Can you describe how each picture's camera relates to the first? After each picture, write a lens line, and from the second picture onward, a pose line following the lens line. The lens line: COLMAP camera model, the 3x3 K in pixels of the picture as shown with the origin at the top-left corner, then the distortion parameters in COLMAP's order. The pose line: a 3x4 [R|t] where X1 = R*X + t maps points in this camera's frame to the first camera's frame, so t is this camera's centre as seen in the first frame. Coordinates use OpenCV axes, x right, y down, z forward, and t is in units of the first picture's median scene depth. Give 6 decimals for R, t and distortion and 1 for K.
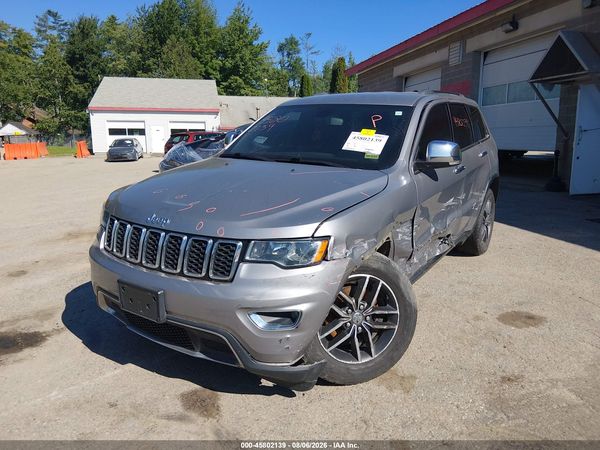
lens RADIAL K [[472.8, 0, 298.2], [0, 472.8, 223.1], [0, 0, 1]] dist [0.053007, -0.080787]
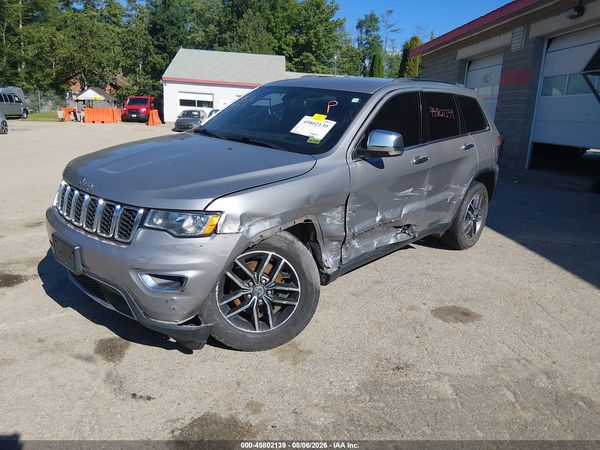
lens RADIAL K [[472.8, 0, 295.8], [0, 472.8, 224.5], [0, 0, 1]] dist [0.053007, -0.080787]
pose [[0.985245, 0.092877, -0.143758, 0.264520], [-0.086174, 0.994912, 0.052187, -0.009550], [0.147874, -0.039028, 0.988236, -0.030283]]
